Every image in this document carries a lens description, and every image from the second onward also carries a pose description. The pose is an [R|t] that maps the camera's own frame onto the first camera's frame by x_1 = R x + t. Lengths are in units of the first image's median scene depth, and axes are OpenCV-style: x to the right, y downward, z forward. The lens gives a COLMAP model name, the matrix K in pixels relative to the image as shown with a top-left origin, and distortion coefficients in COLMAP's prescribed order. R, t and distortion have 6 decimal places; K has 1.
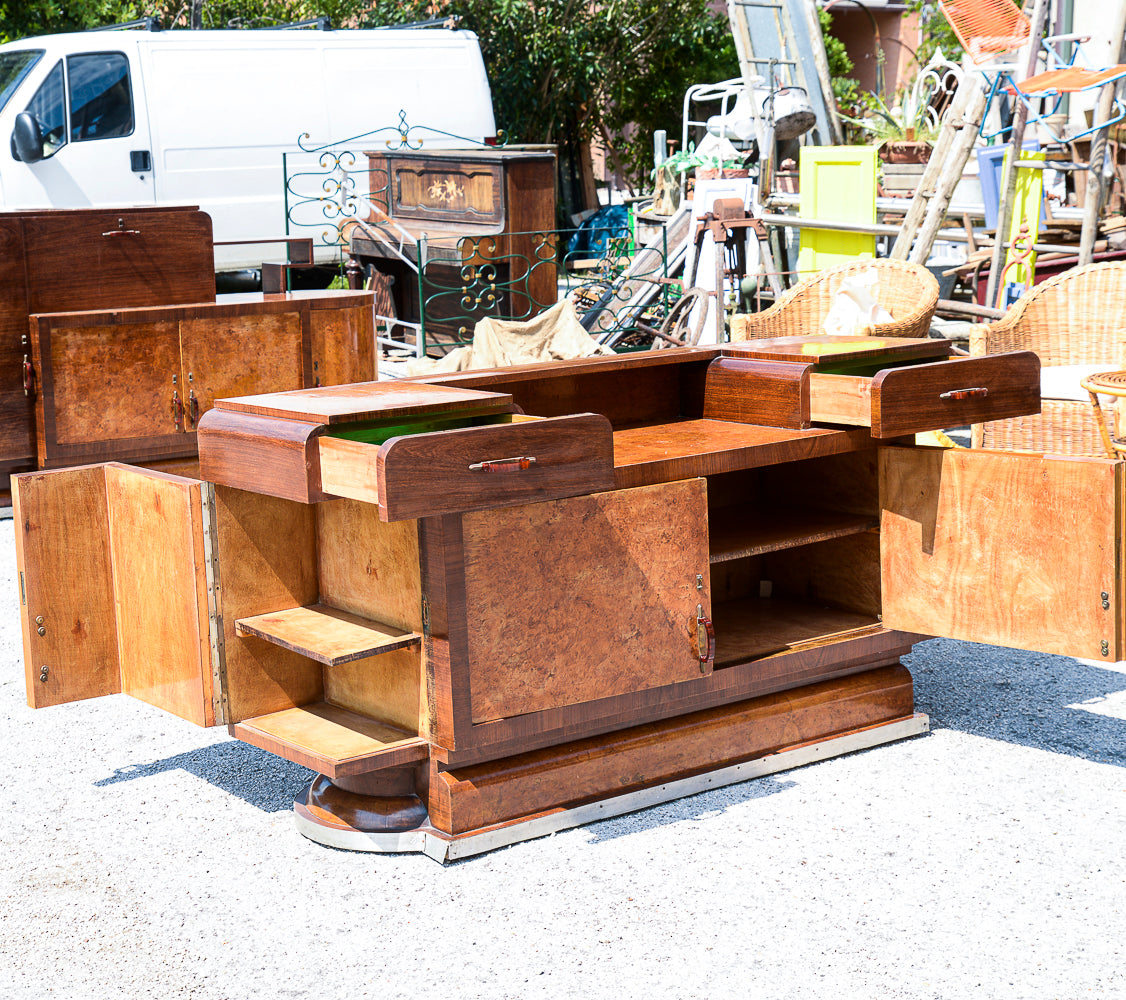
lens RADIAL K [[2220.5, 0, 563.0], [0, 2220.5, 500.0], [0, 0, 1]] dist [0.033859, 0.194719]
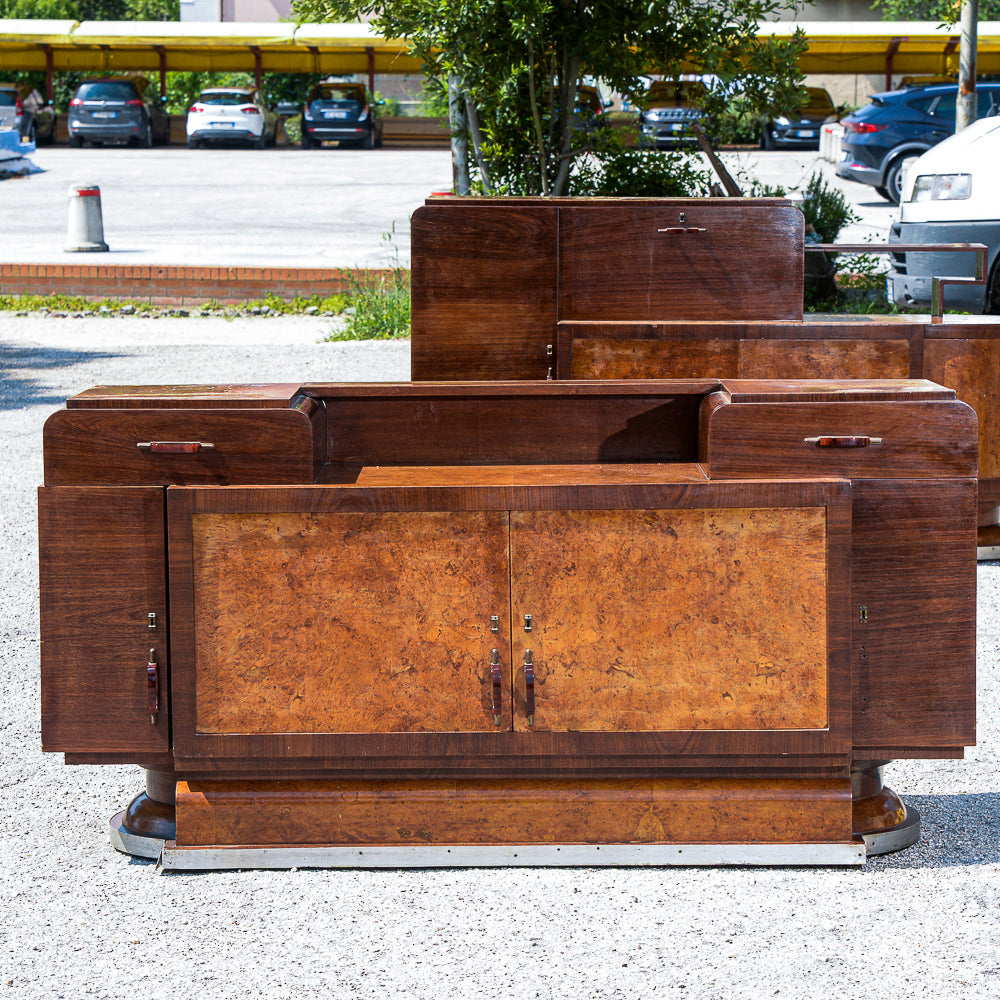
lens RADIAL K [[3541.8, 0, 500.0], [0, 3541.8, 500.0], [0, 0, 1]] dist [0.411990, 0.865515]
pose [[0.796110, 0.089243, -0.598535, 0.603490], [-0.117687, 0.993015, -0.008474, -0.000944], [0.593598, 0.077185, 0.801052, -0.102957]]
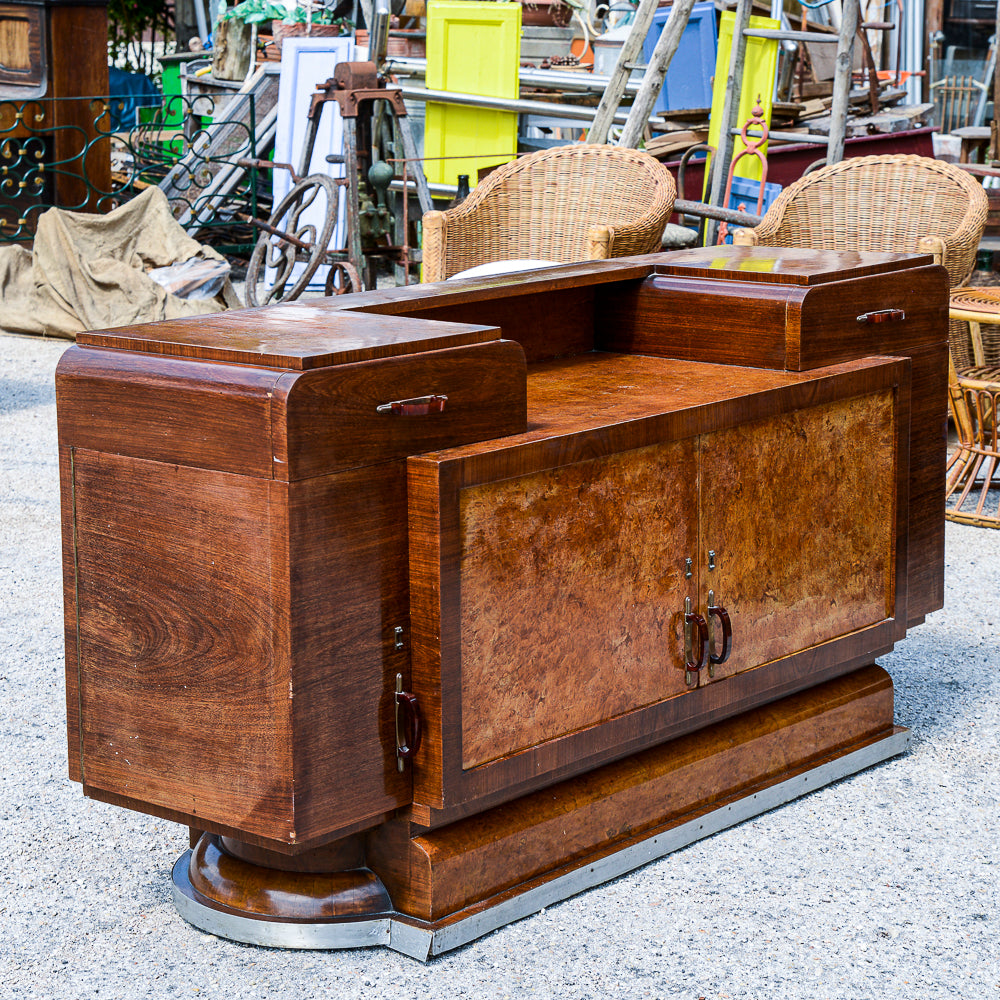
lens RADIAL K [[2649.5, 0, 385.3], [0, 2649.5, 423.9], [0, 0, 1]] dist [0.026790, 0.826238]
pose [[0.962739, -0.006189, 0.270362, -0.187602], [0.005348, 0.999978, 0.003846, -0.011335], [-0.270380, -0.002257, 0.962751, 0.095505]]
